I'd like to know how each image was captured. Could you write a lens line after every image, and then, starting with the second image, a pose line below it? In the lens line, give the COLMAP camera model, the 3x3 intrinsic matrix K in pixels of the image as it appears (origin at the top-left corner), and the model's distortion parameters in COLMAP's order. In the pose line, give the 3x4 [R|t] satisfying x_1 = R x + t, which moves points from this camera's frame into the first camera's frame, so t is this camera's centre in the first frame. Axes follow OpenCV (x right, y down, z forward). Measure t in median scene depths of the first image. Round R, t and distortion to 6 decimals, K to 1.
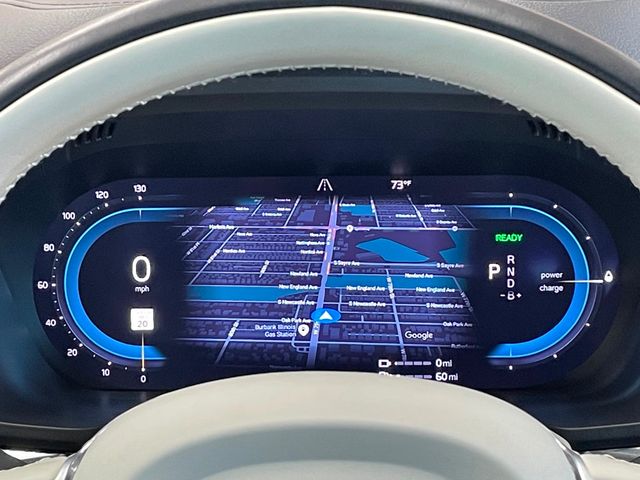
lens RADIAL K [[1542.6, 0, 317.2], [0, 1542.6, 239.1], [0, 0, 1]] dist [-0.002314, 0.000000]
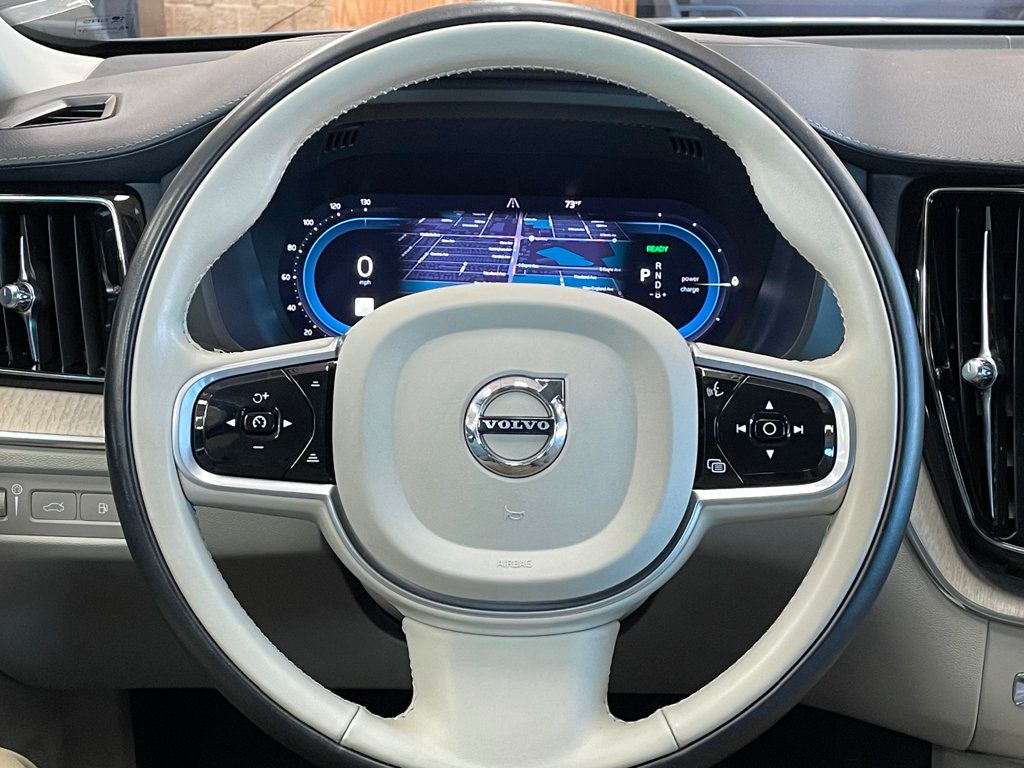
lens RADIAL K [[1635.6, 0, 519.5], [0, 1635.6, 388.0], [0, 0, 1]] dist [0.040533, 0.000000]
pose [[0.999391, 0.024662, 0.024671, -0.018852], [-0.024246, 0.999561, -0.016999, 0.138488], [-0.025079, 0.016390, 0.999551, -0.335707]]
